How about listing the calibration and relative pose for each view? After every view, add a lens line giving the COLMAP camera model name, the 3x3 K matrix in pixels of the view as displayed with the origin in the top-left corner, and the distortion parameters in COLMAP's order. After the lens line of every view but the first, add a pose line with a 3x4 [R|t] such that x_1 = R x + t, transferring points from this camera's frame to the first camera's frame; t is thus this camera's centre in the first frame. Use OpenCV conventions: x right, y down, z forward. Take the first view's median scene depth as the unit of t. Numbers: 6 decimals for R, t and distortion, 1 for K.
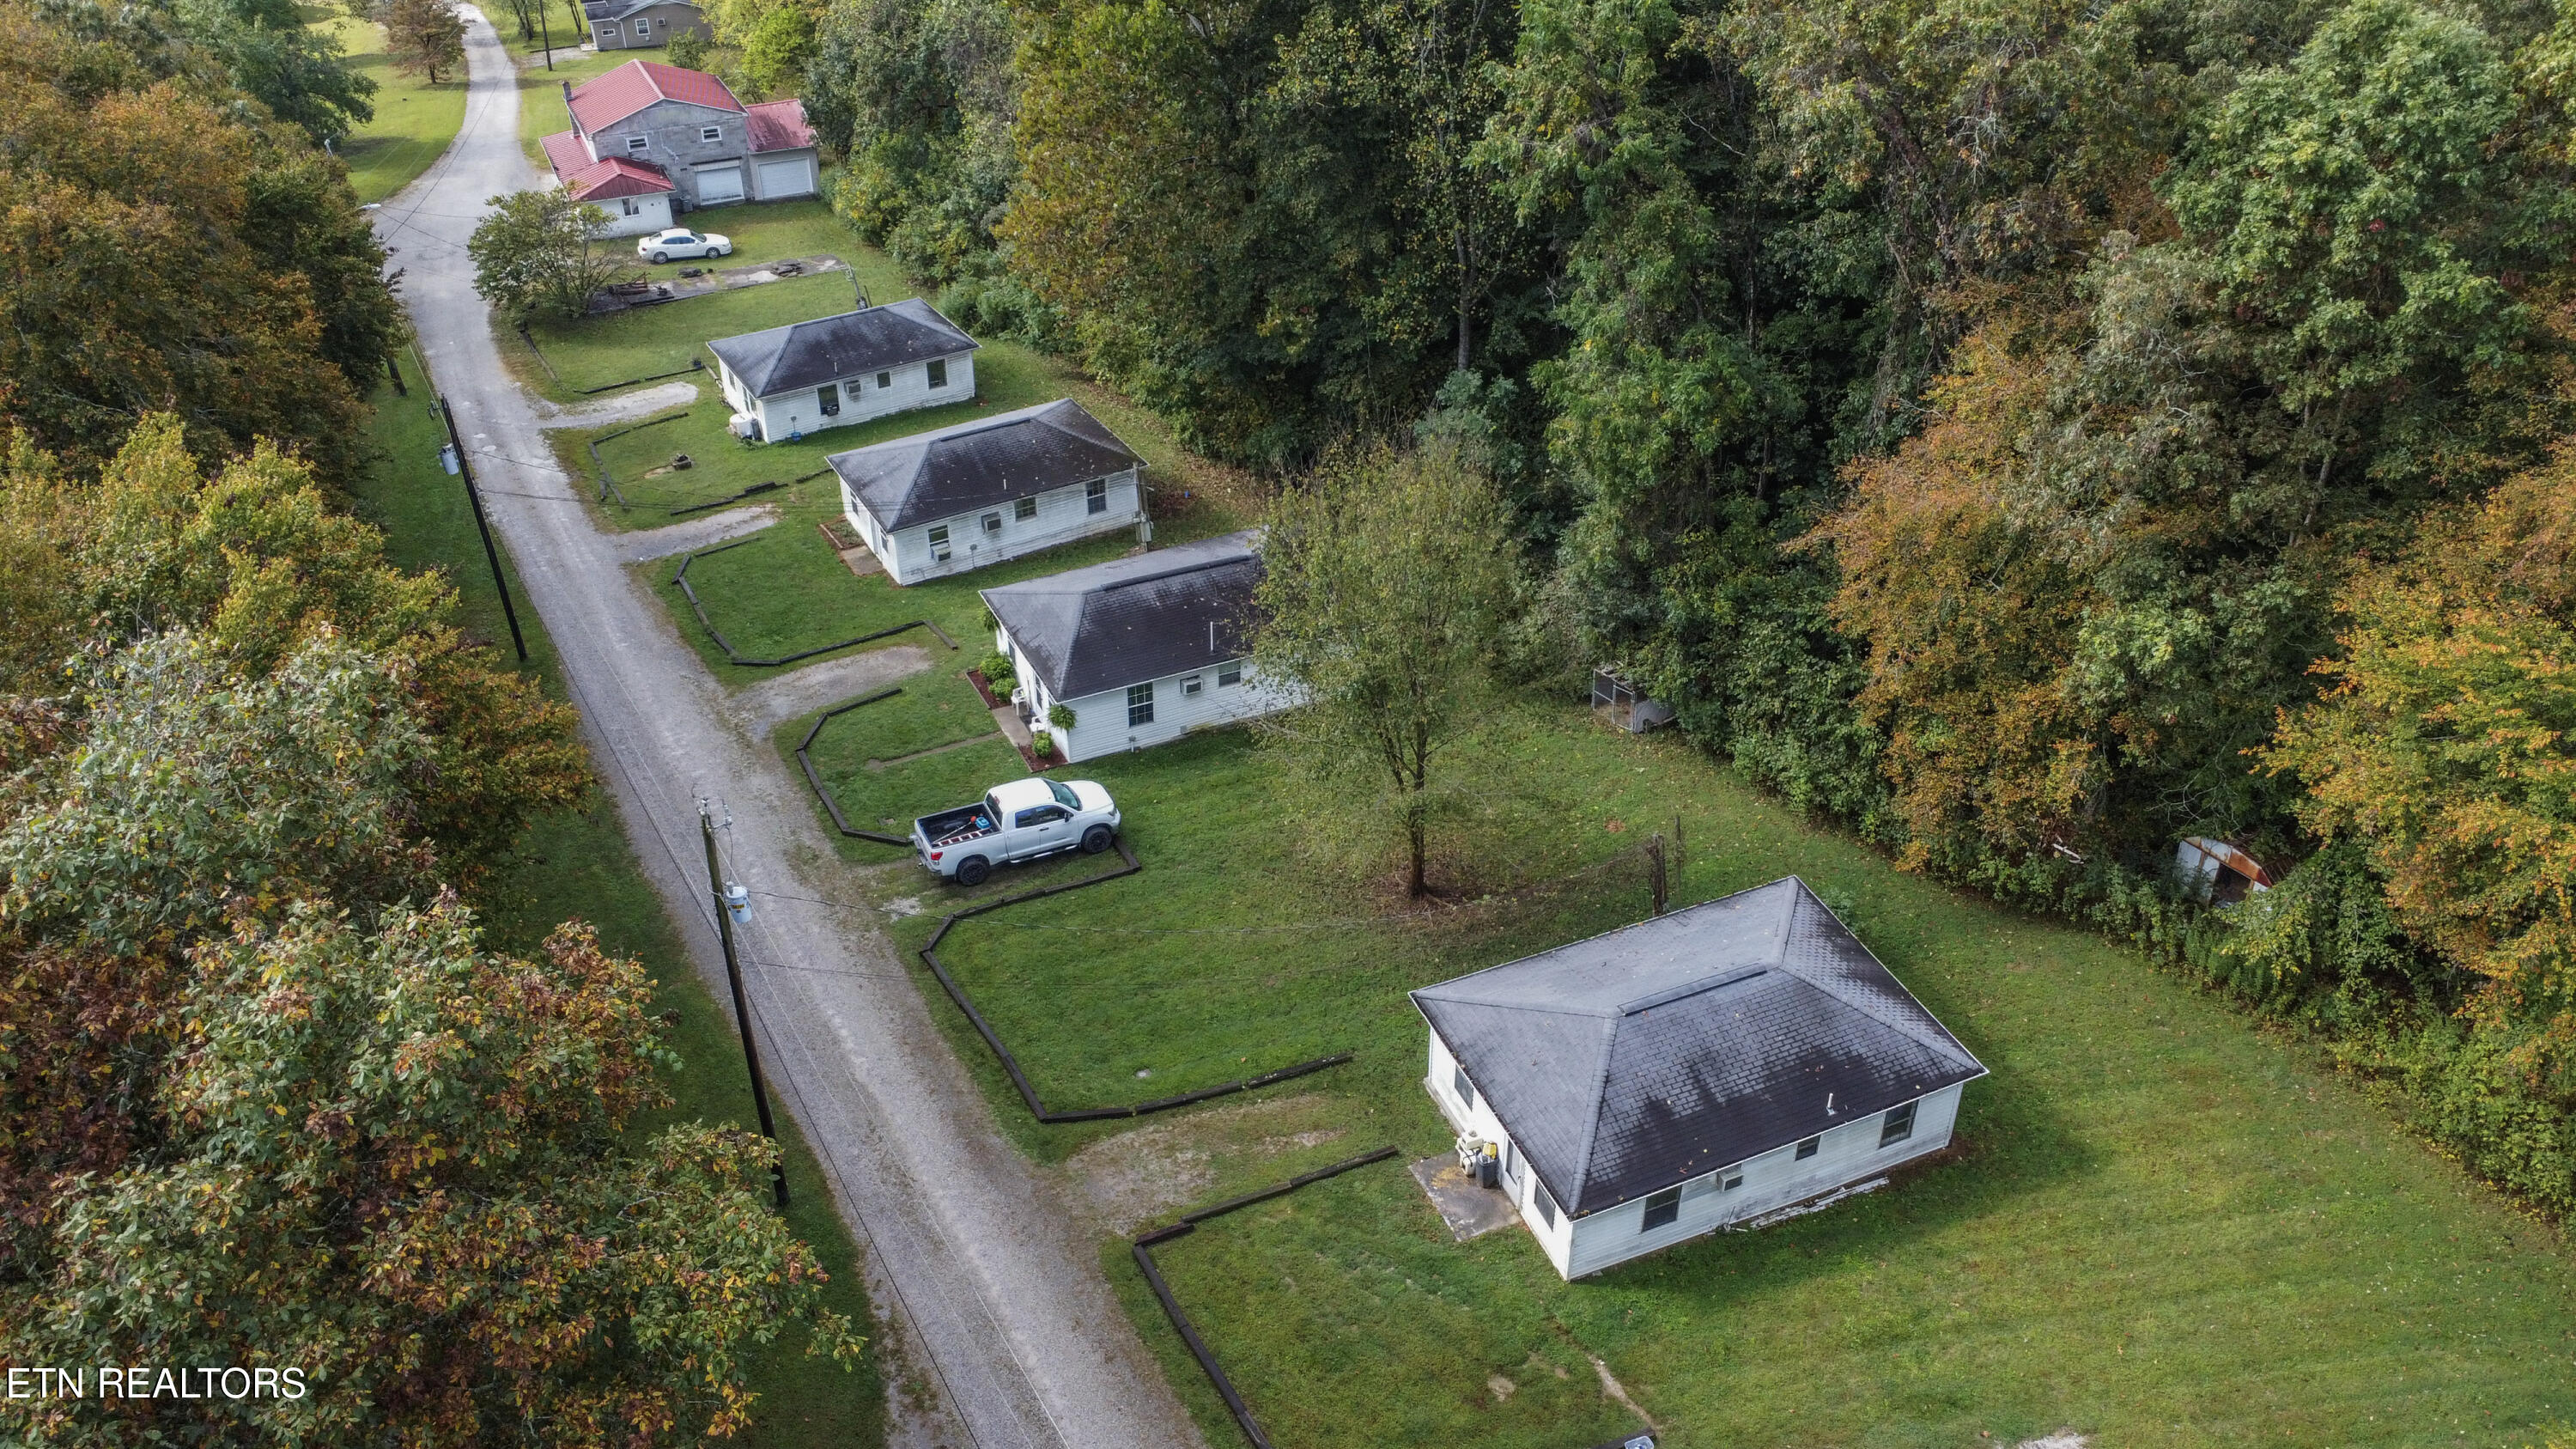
lens RADIAL K [[1904.3, 0, 1284.1], [0, 1904.3, 711.7], [0, 0, 1]] dist [-0.130560, 0.192336]
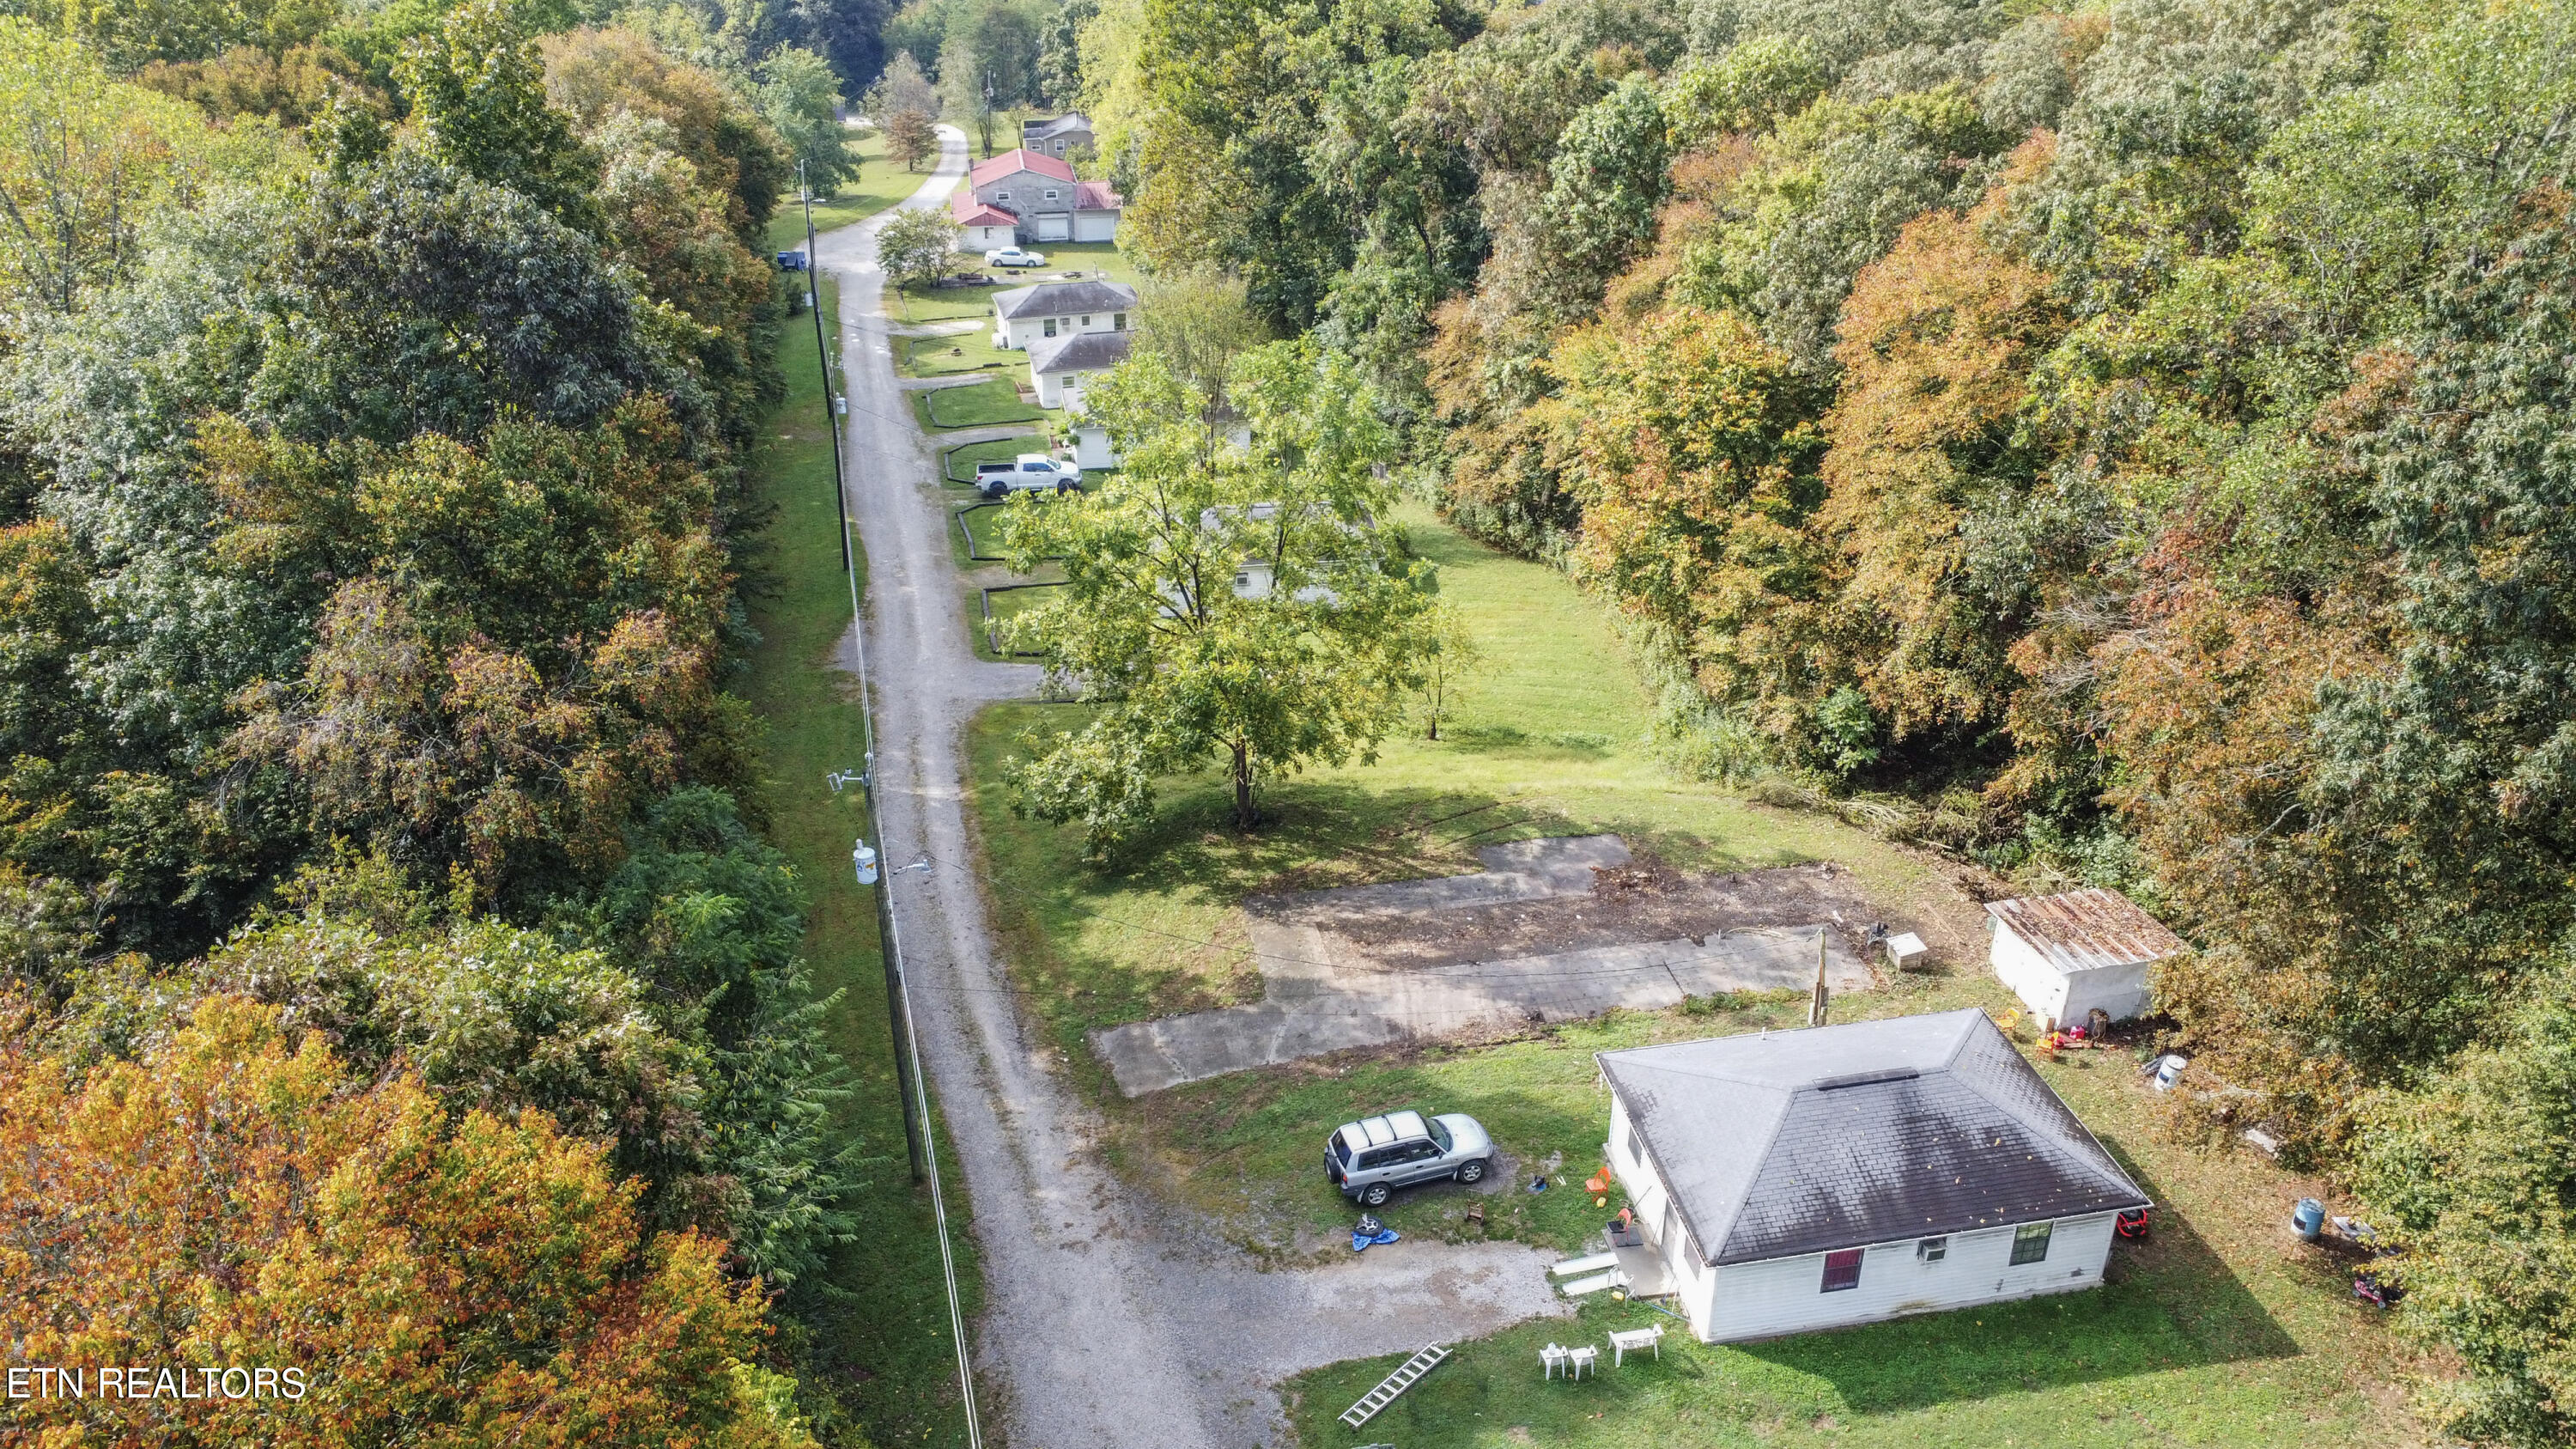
lens RADIAL K [[1904.3, 0, 1281.6], [0, 1904.3, 747.9], [0, 0, 1]] dist [-0.130560, 0.192336]
pose [[0.960509, 0.142077, -0.239240, 0.378165], [-0.164837, 0.983241, -0.077881, 0.275184], [0.224166, 0.114241, 0.967832, -0.474436]]
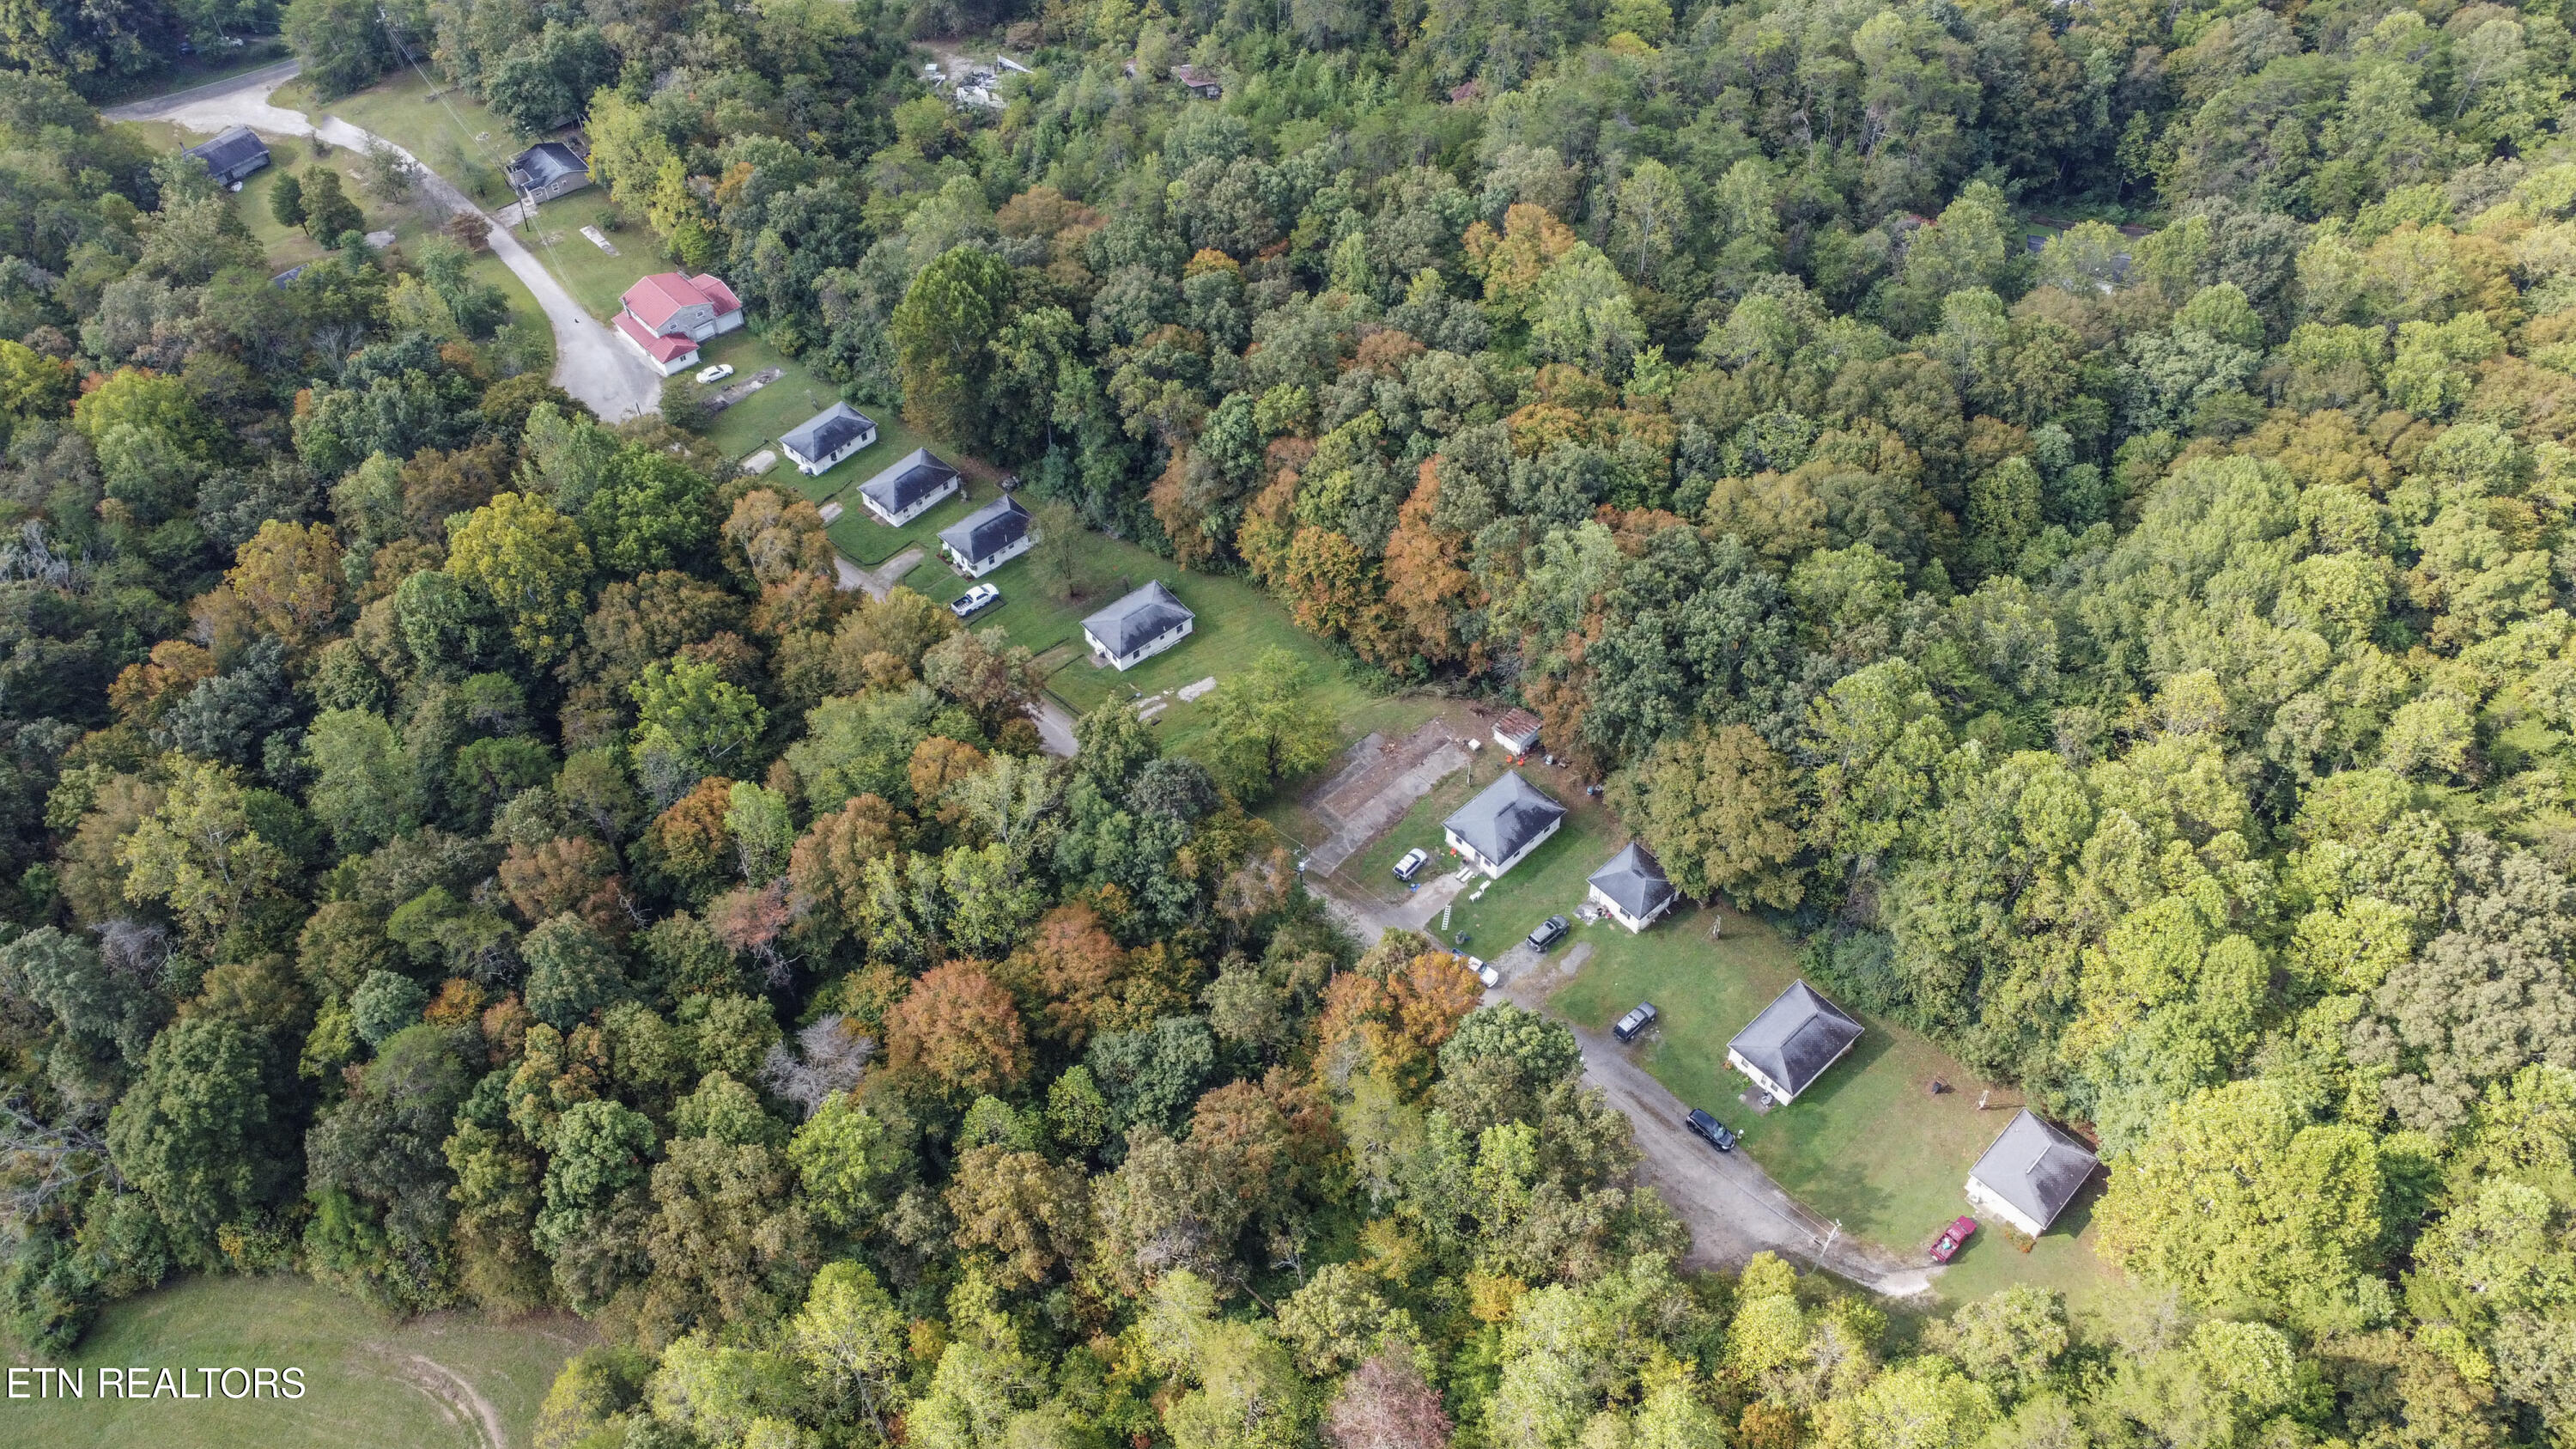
lens RADIAL K [[1904.3, 0, 1278.7], [0, 1904.3, 721.3], [0, 0, 1]] dist [-0.130560, 0.192336]
pose [[0.957926, -0.214836, 0.190327, -0.216045], [0.162536, 0.952590, 0.257206, -0.394463], [-0.236560, -0.215449, 0.947429, -1.917603]]
